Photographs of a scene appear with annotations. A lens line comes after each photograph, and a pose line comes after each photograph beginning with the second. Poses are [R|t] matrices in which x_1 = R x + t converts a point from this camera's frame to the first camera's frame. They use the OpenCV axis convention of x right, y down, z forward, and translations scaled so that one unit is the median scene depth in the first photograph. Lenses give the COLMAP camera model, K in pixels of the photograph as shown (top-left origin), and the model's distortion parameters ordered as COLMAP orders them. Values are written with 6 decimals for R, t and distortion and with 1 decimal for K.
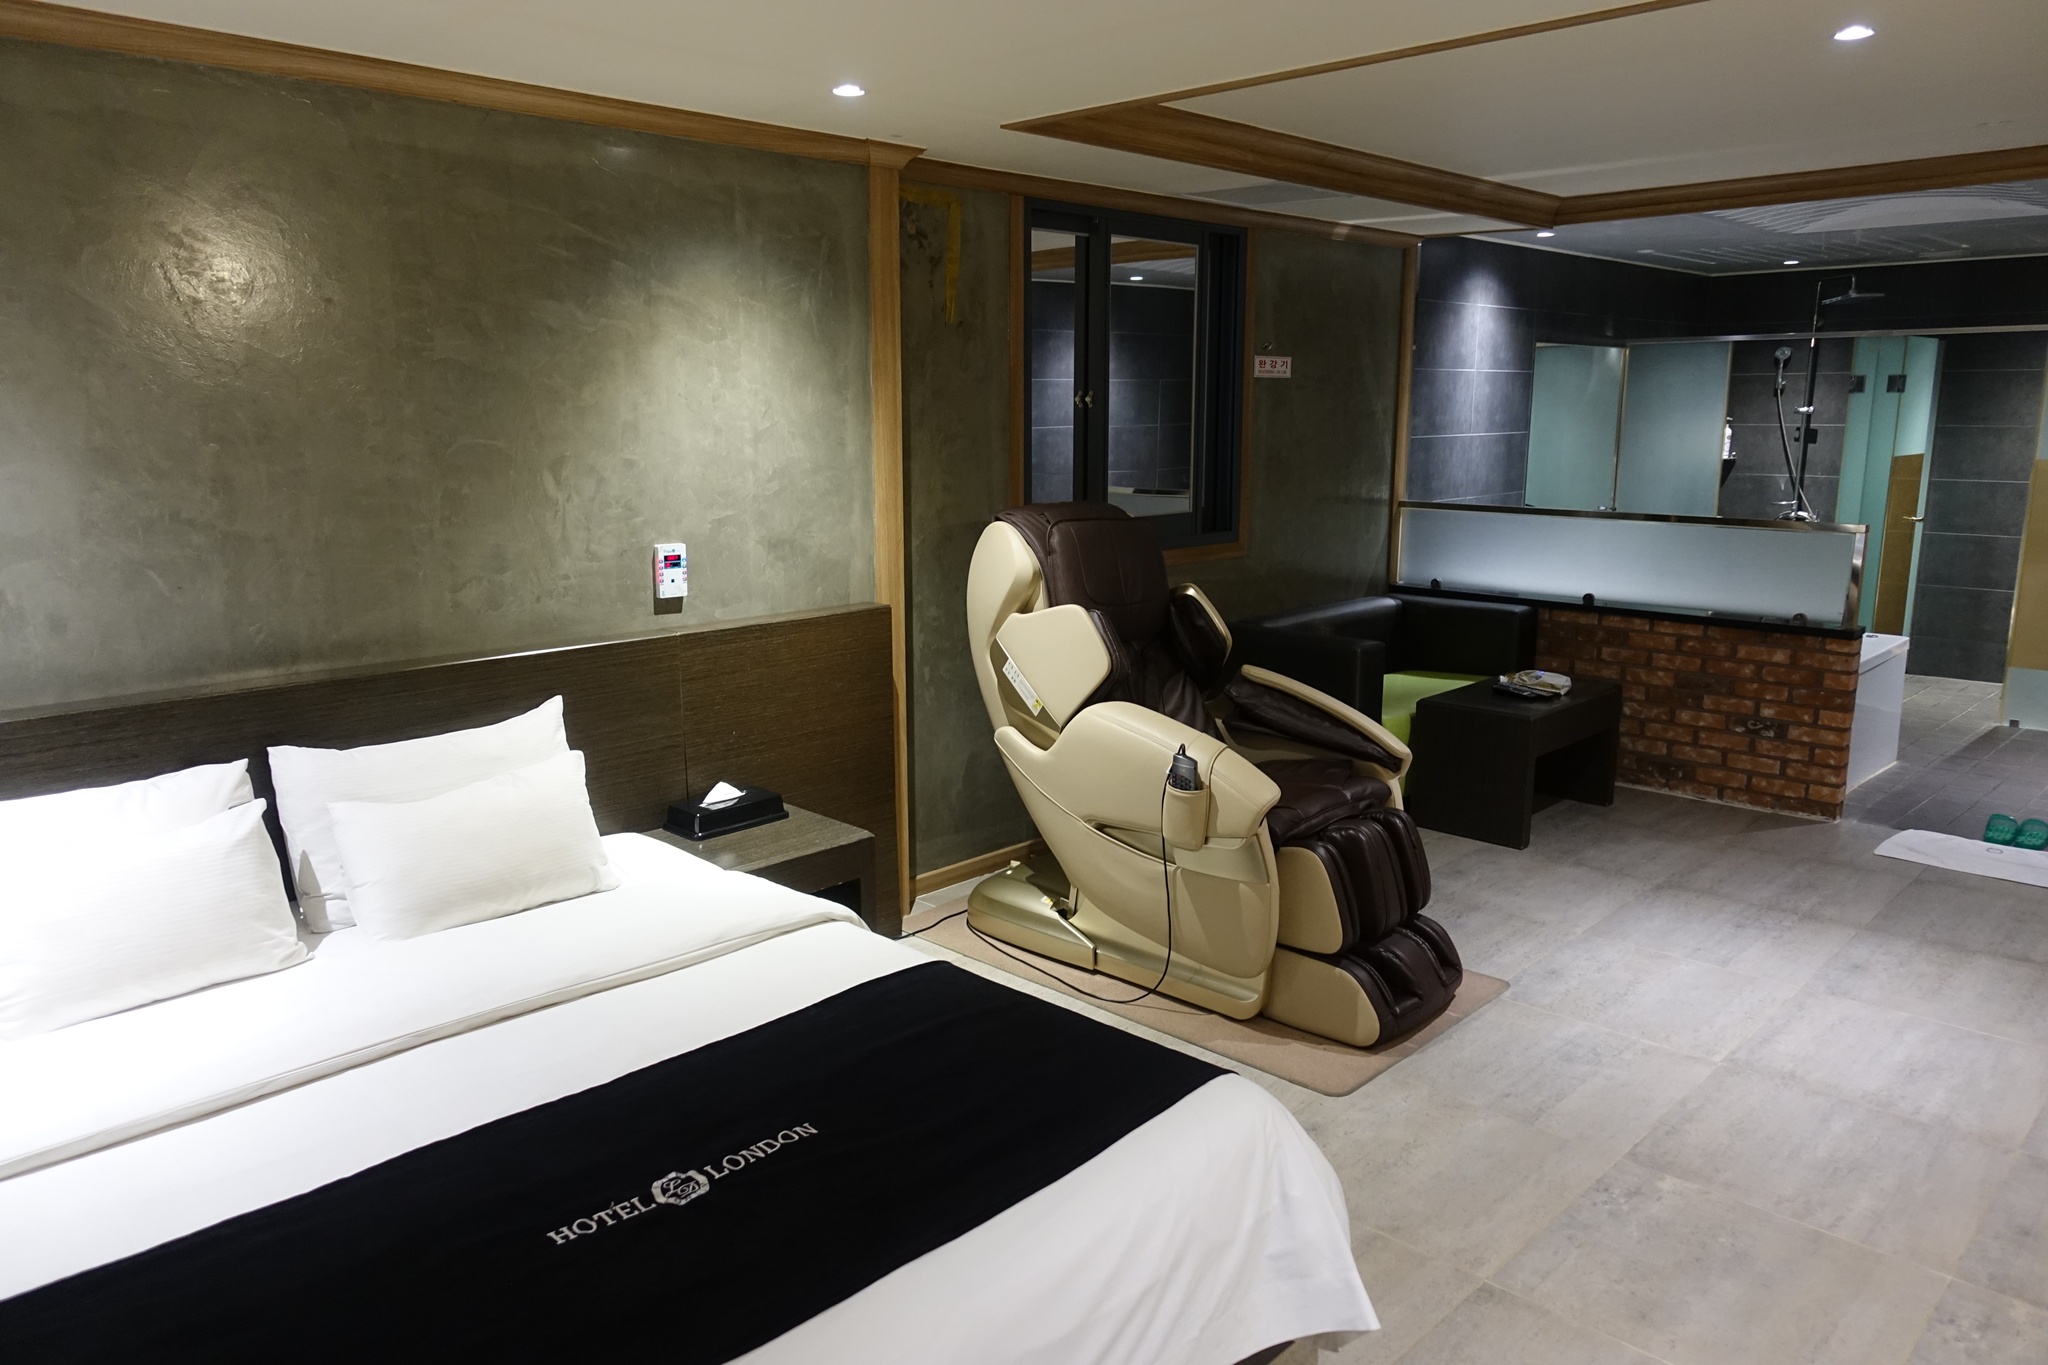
lens RADIAL K [[1403.4, 0, 1020.4], [0, 1403.4, 684.8], [0, 0, 1]] dist [-0.007800, 0.000847]
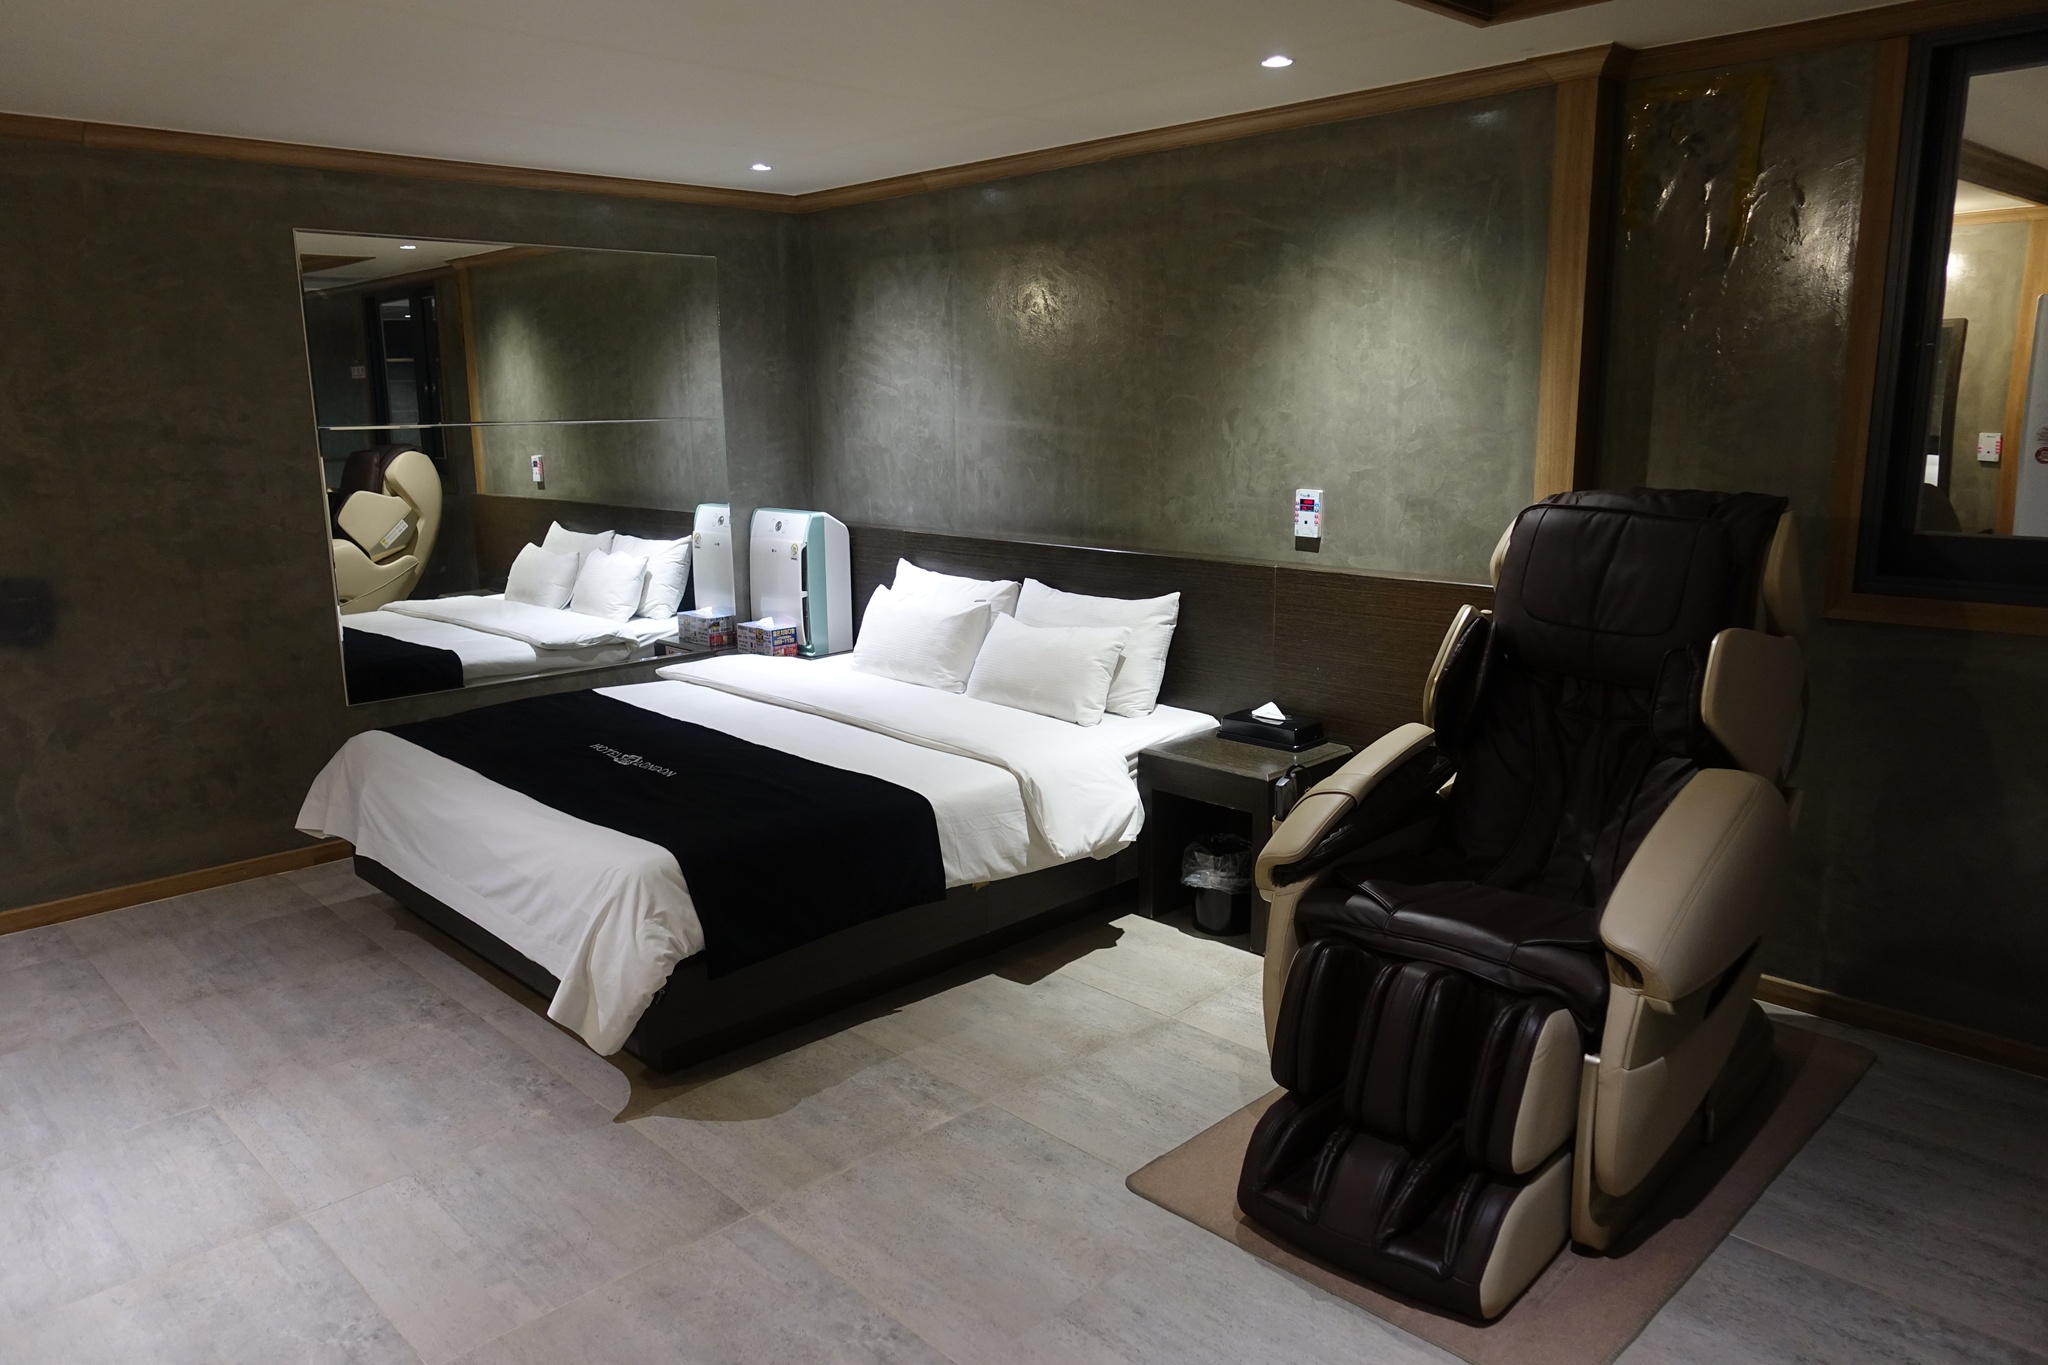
lens RADIAL K [[1403.4, 0, 1027.1], [0, 1403.4, 681.5], [0, 0, 1]] dist [-0.007800, 0.000847]
pose [[-0.020249, 0.203763, -0.978811, 0.858682], [-0.181493, 0.961996, 0.204018, -0.135887], [0.983184, 0.181779, 0.017502, 0.757402]]
